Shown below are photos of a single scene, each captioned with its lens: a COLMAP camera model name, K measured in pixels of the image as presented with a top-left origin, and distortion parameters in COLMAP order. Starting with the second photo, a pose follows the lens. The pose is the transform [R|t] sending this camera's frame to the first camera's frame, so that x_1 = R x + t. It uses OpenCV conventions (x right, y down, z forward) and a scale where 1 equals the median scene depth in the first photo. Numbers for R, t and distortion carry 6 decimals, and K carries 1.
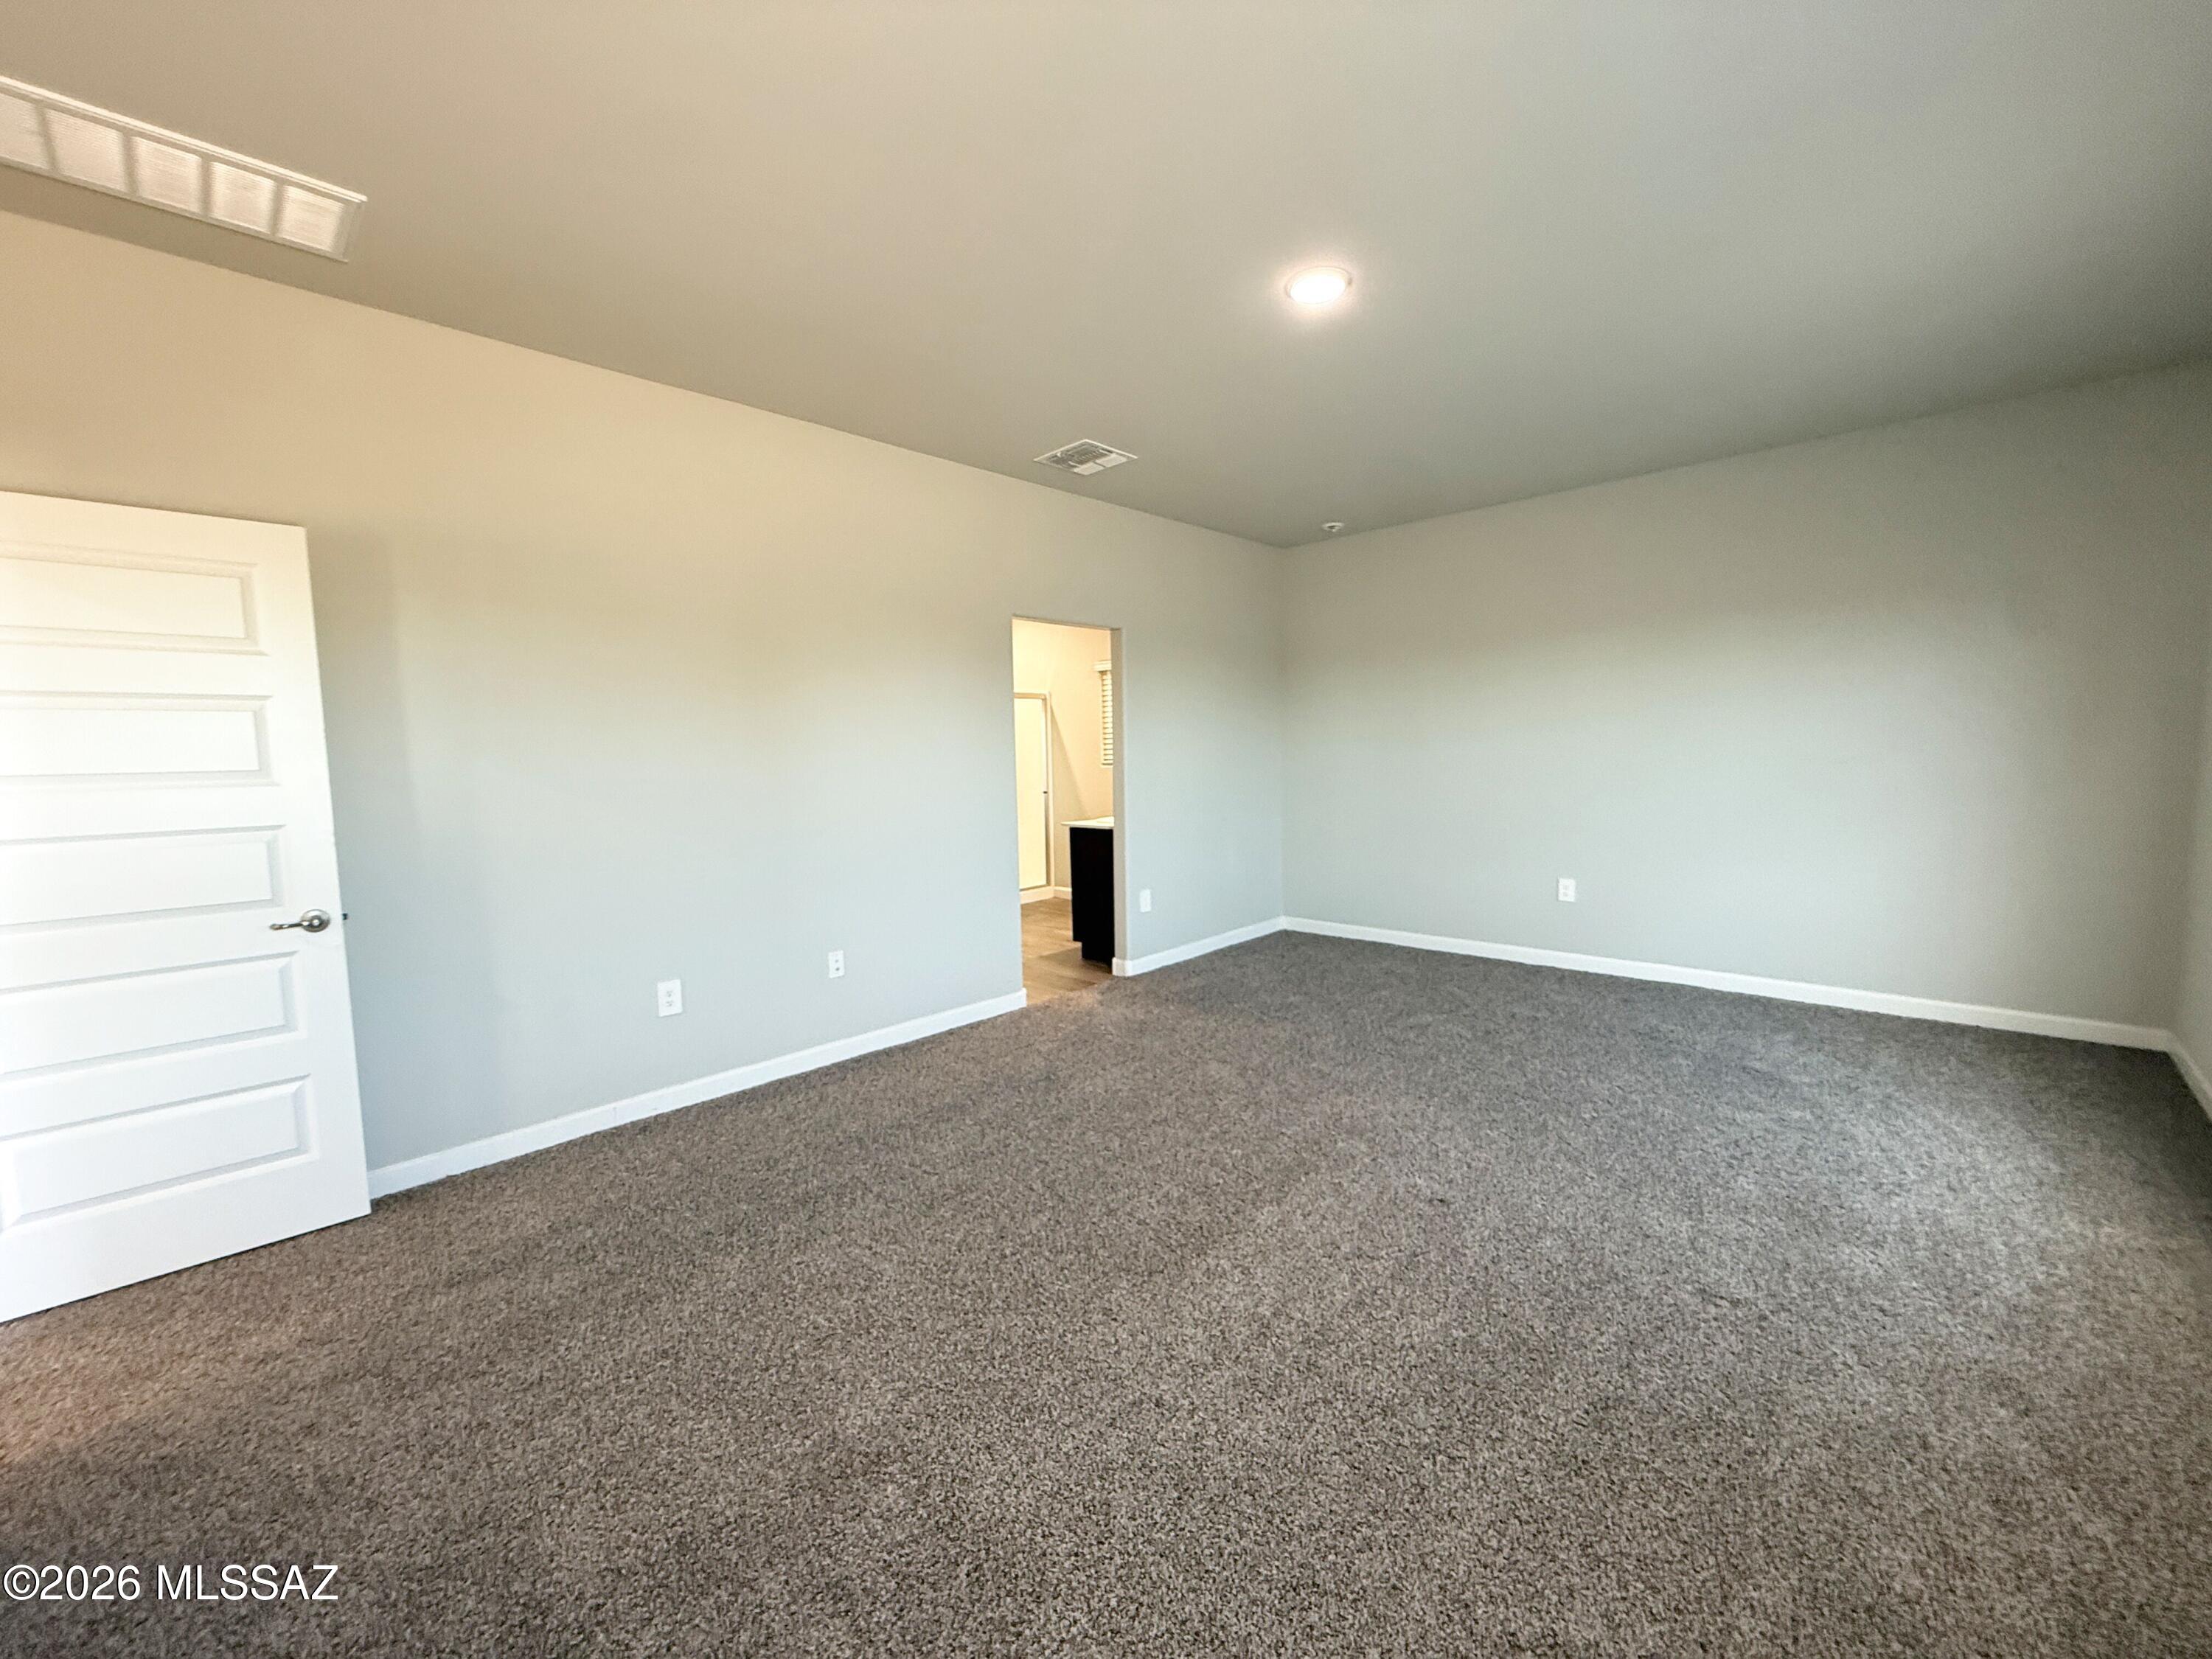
lens RADIAL K [[885.9, 0, 1106.0], [0, 885.9, 829.5], [0, 0, 1]] dist [-0.000577, 0.000076]
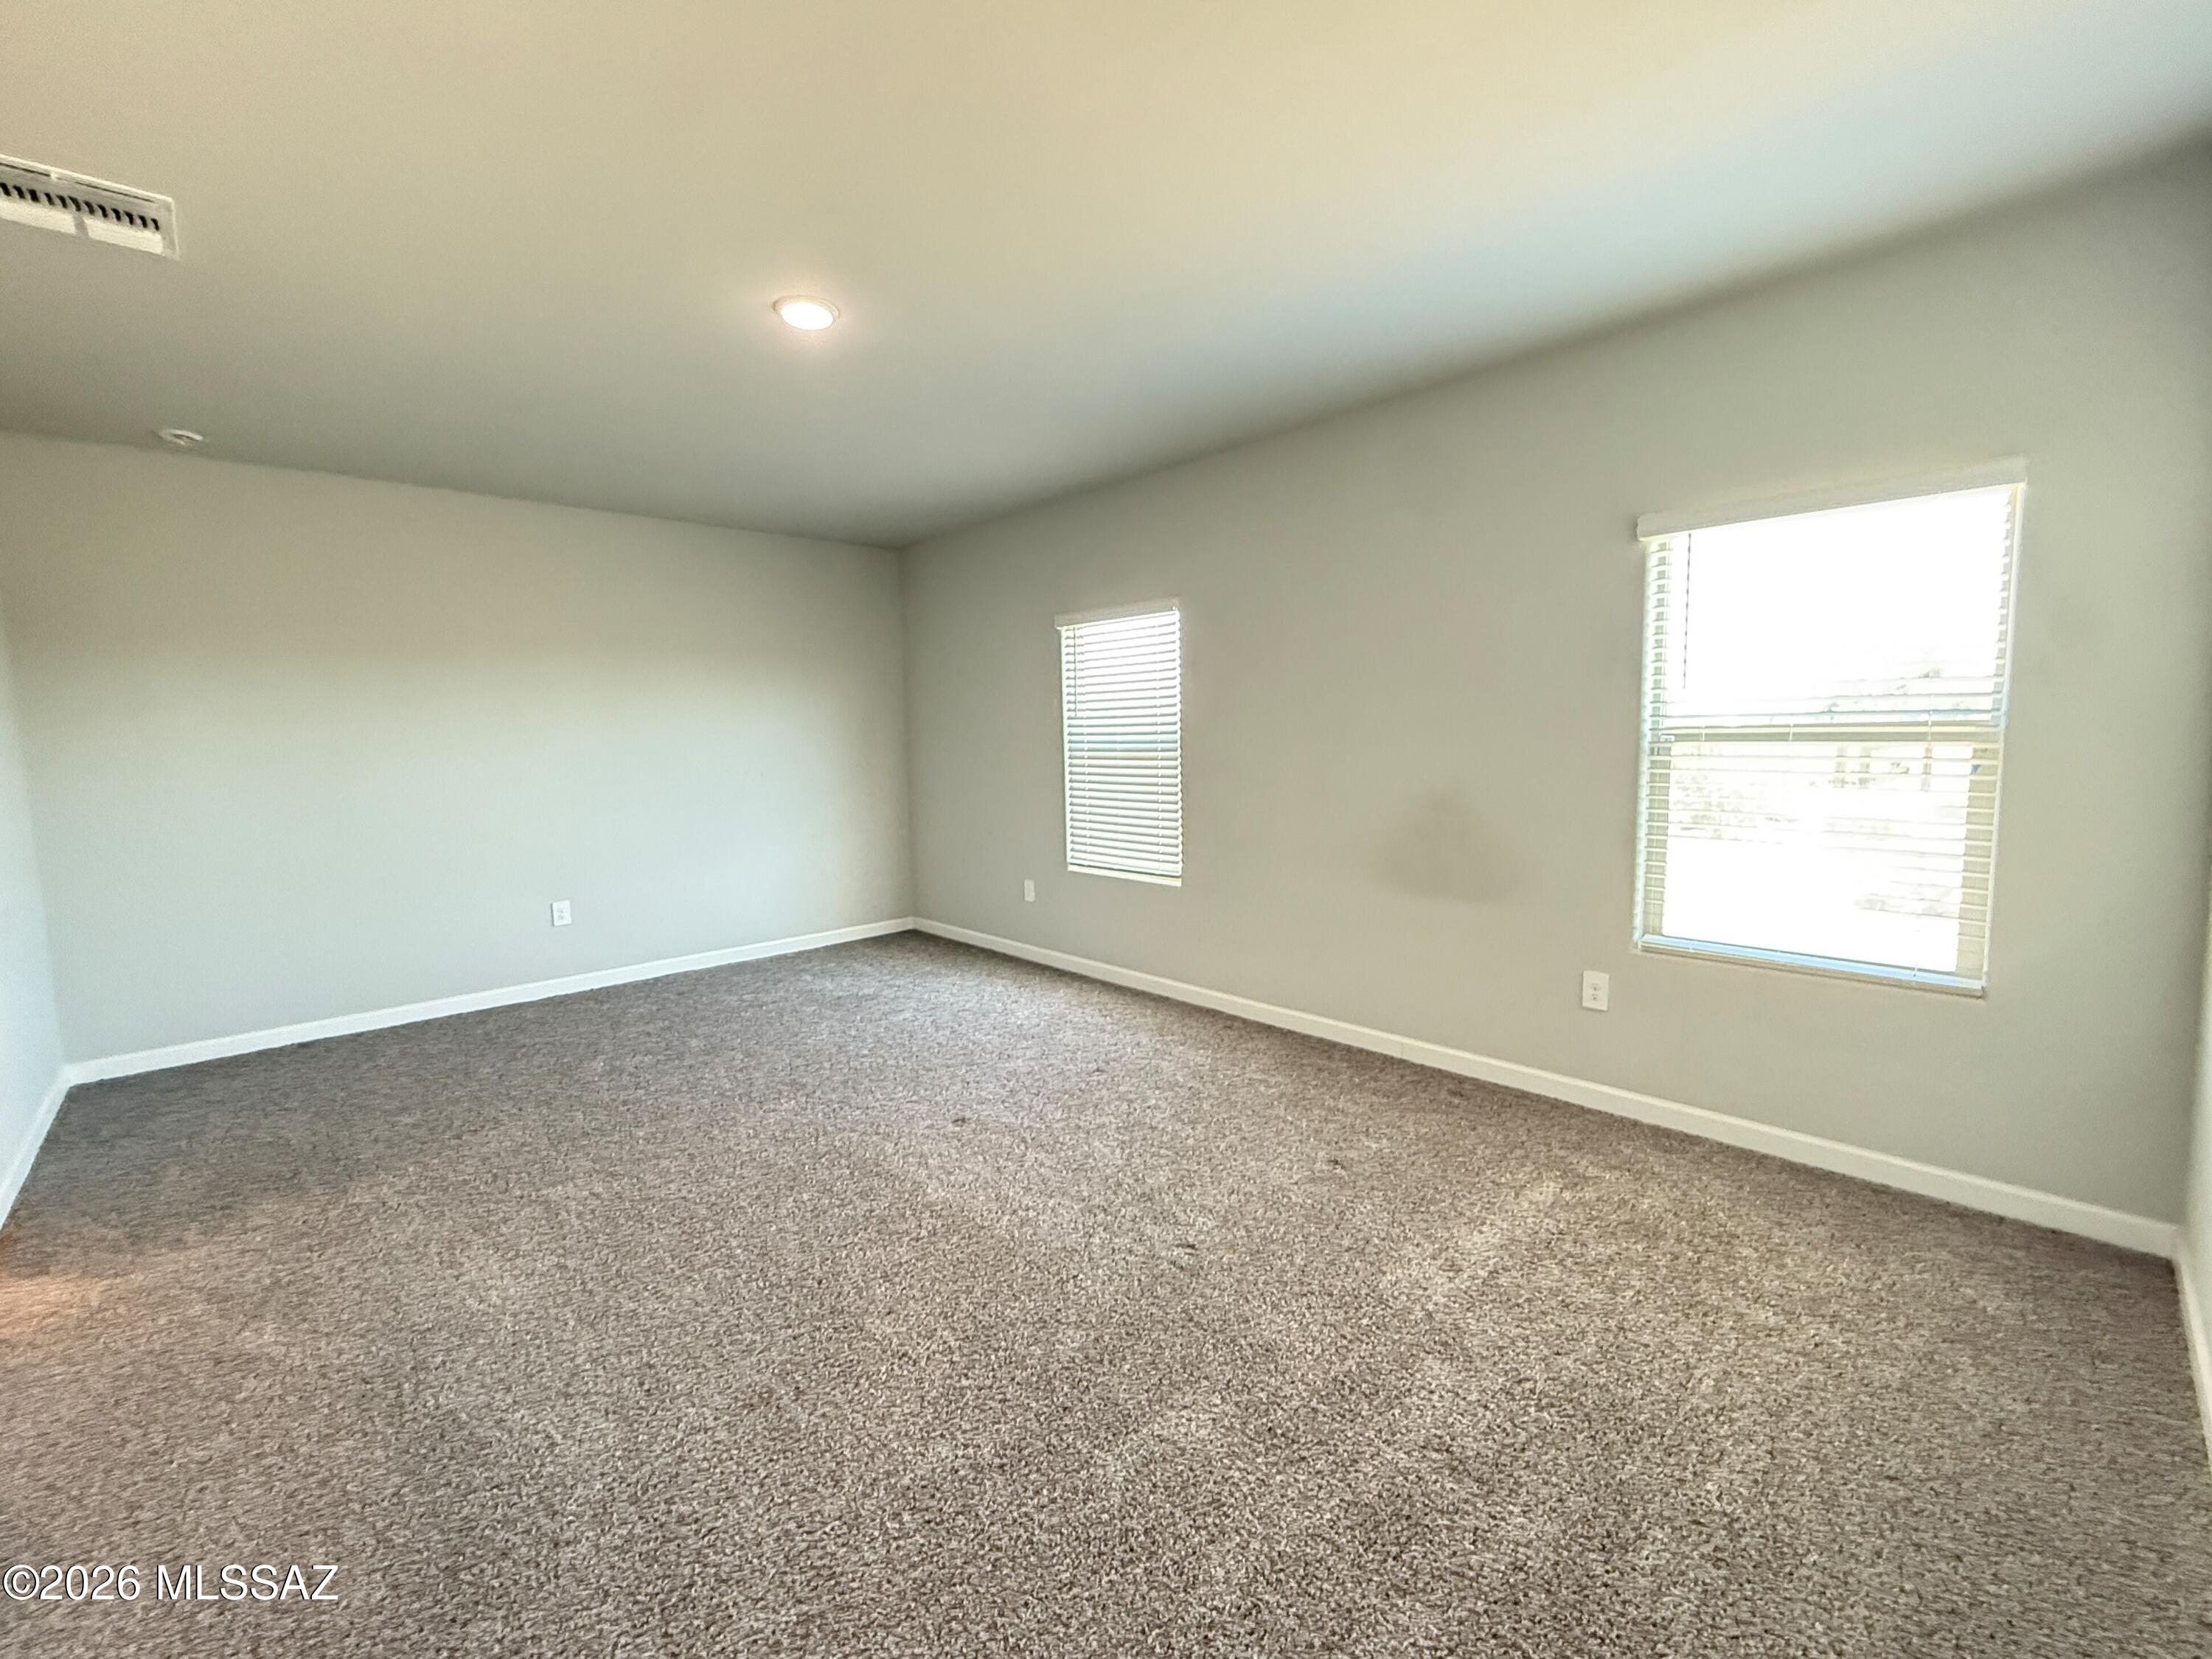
lens RADIAL K [[915.9, 0, 1110.6], [0, 915.9, 820.8], [0, 0, 1]] dist [-0.000726, 0.000173]
pose [[0.056428, -0.072148, 0.995796, -0.638789], [0.113182, 0.991418, 0.065417, -0.042253], [-0.991971, 0.109015, 0.064109, 0.490851]]
